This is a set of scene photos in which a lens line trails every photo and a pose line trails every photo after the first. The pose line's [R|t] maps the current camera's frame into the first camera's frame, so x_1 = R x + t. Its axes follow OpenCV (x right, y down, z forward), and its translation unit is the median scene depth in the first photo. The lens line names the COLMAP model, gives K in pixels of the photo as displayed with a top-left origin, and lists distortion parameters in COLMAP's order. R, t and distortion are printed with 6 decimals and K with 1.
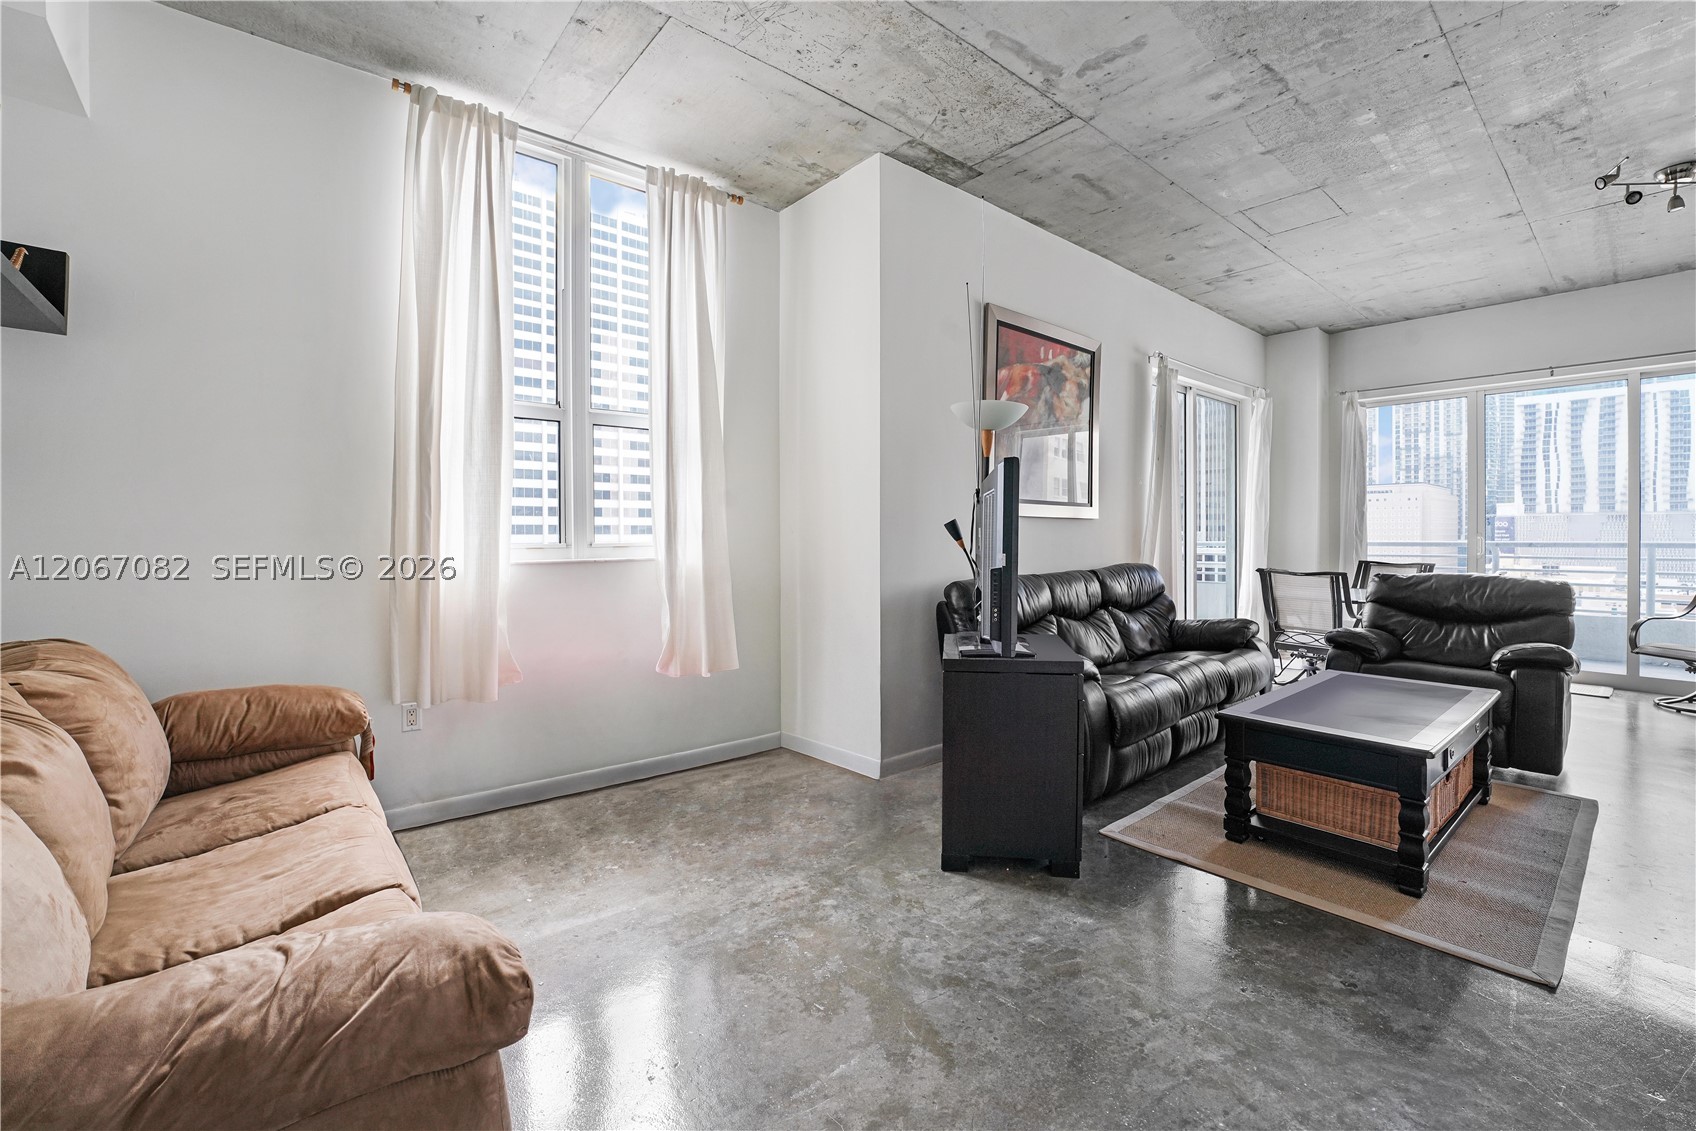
lens RADIAL K [[713.1, 0, 866.1], [0, 713.1, 541.0], [0, 0, 1]] dist [-0.021655, 0.002825]
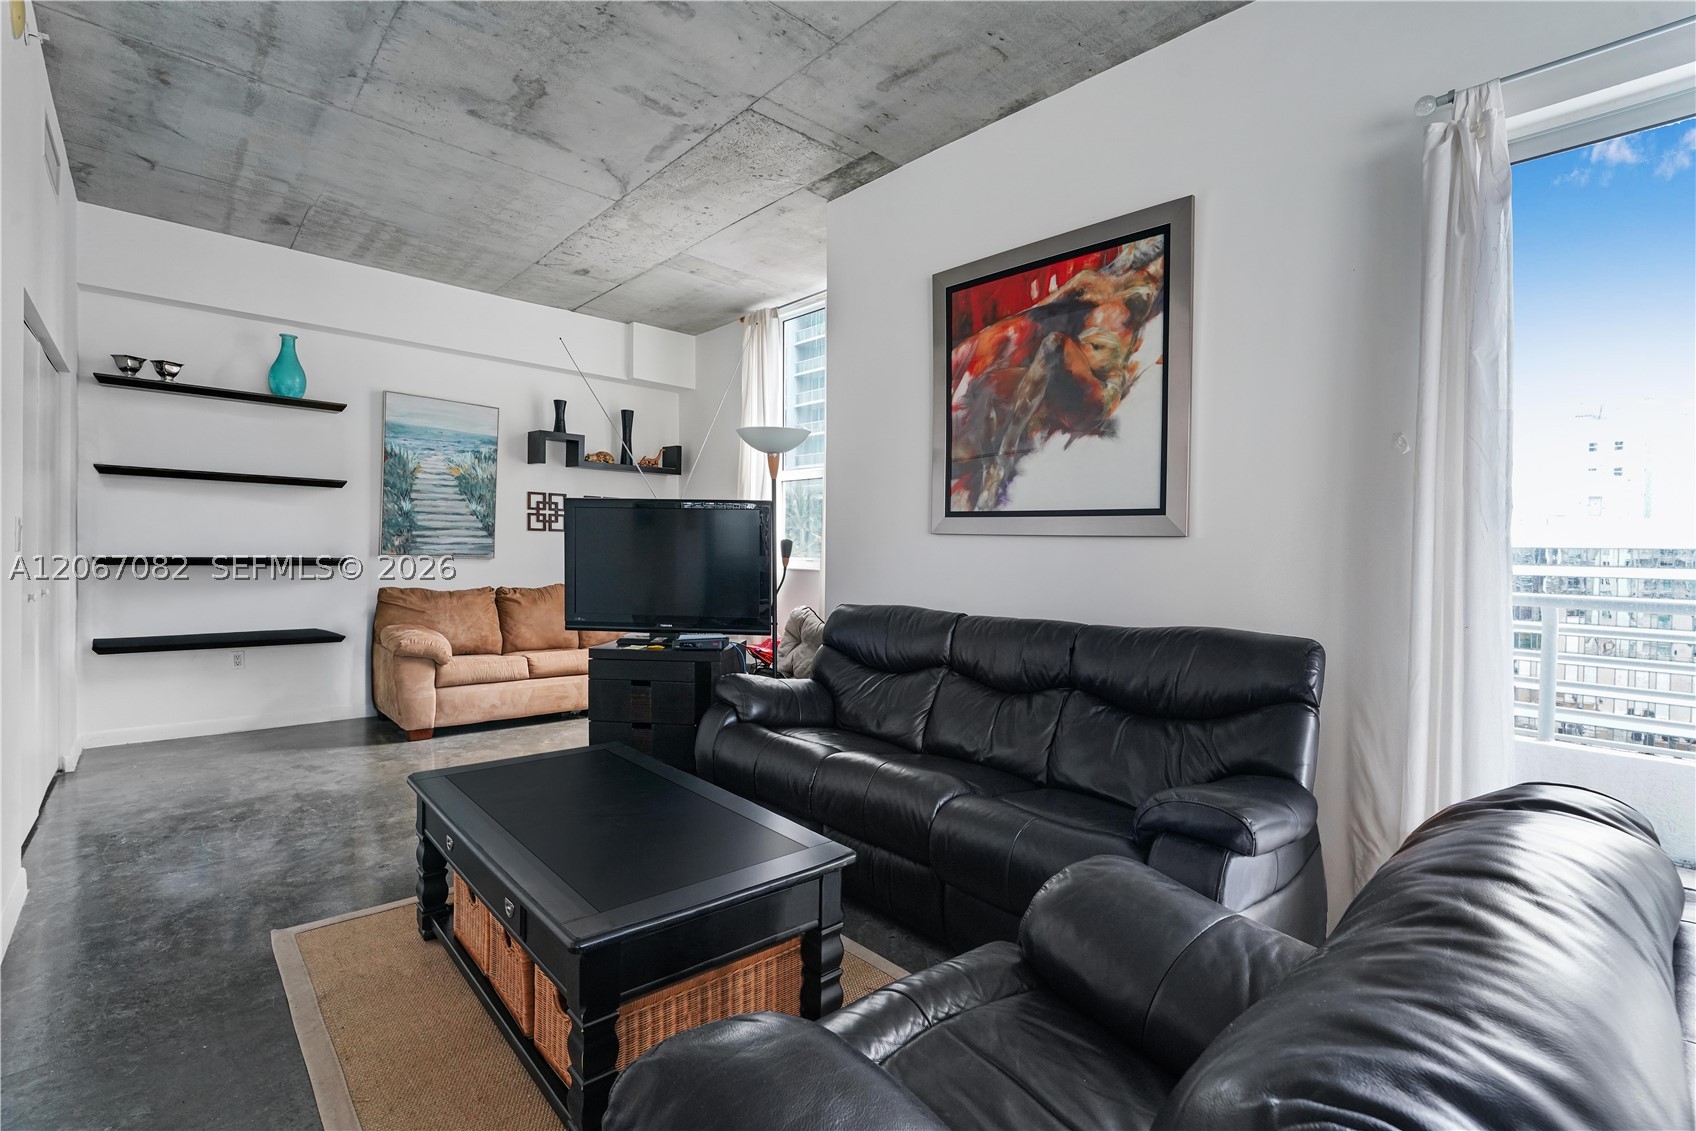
lens RADIAL K [[767.5, 0, 847.7], [0, 767.5, 585.1], [0, 0, 1]] dist [-0.019085, 0.002357]
pose [[0.036414, 0.039416, -0.998559, 0.927354], [-0.039393, 0.998502, 0.037977, -0.007739], [0.998560, 0.037953, 0.037912, 0.773185]]
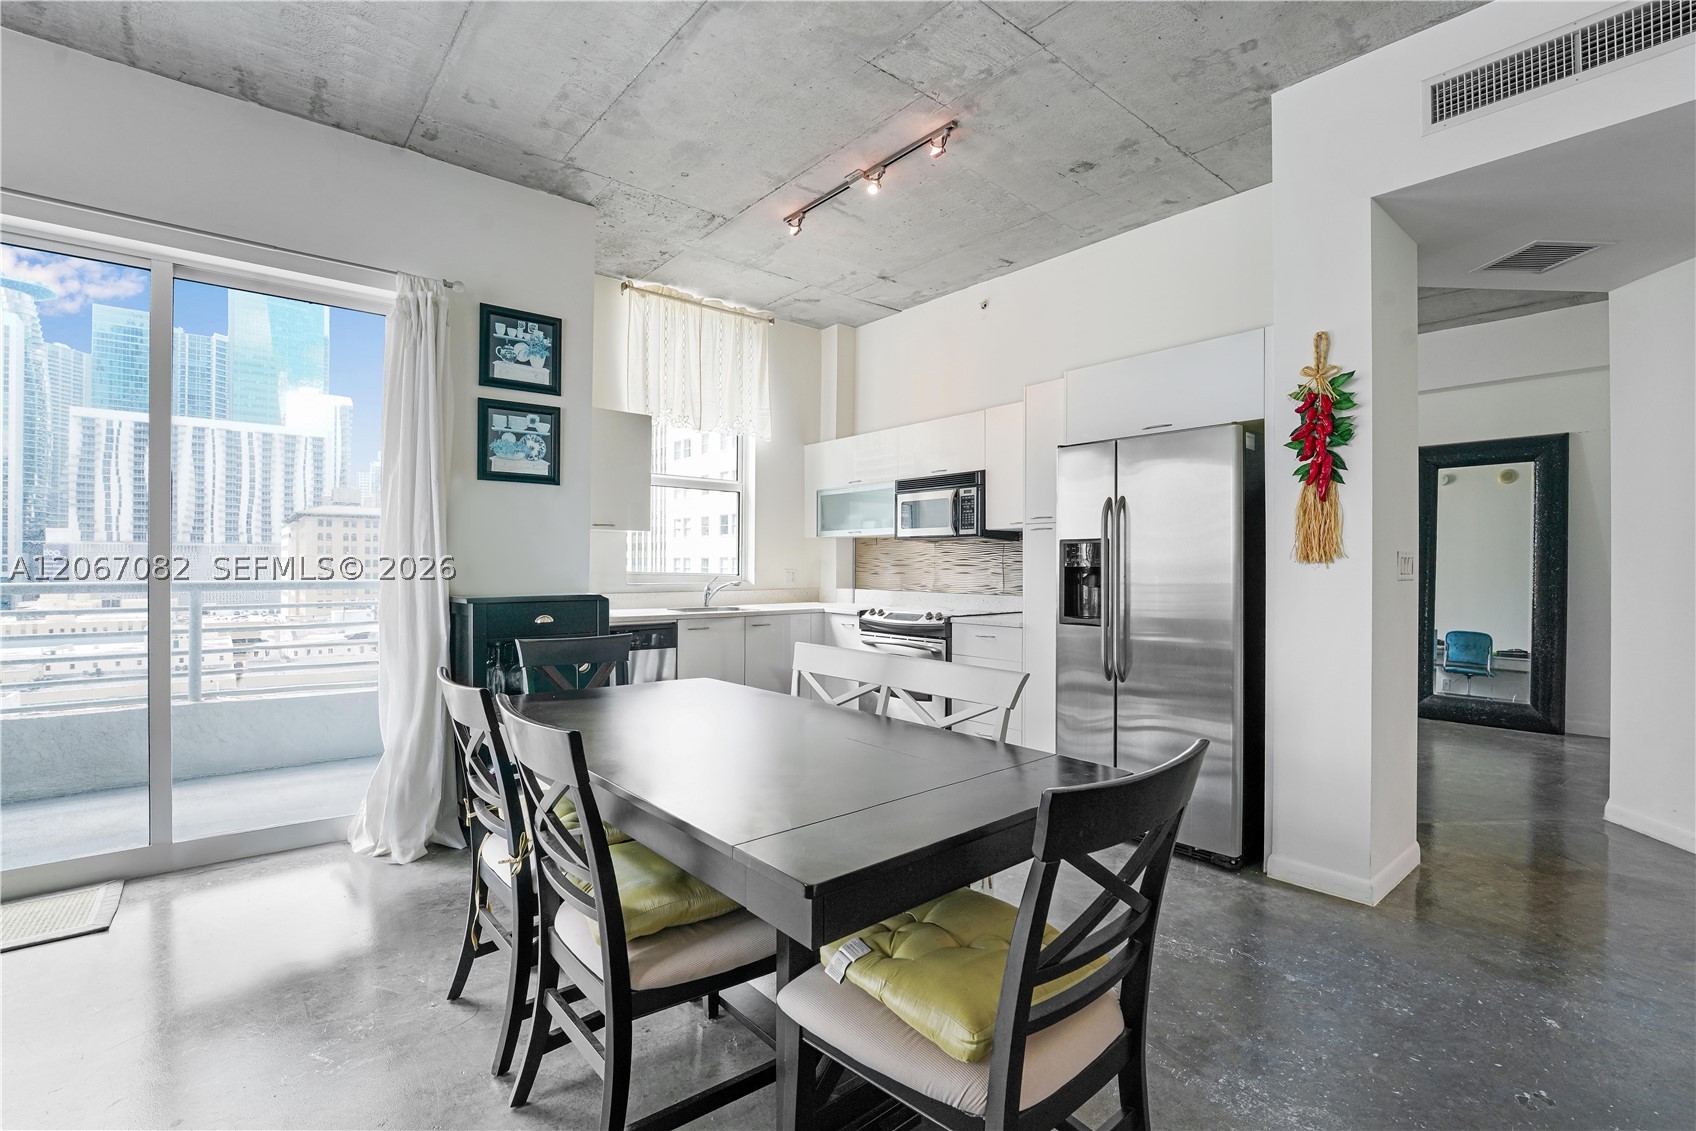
lens RADIAL K [[767.5, 0, 855.5], [0, 767.5, 561.2], [0, 0, 1]] dist [-0.019085, 0.002357]
pose [[0.020309, 0.007257, 0.999767, 0.633965], [0.007200, 0.999947, -0.007405, -0.009206], [-0.999768, 0.007348, 0.020256, 0.543615]]
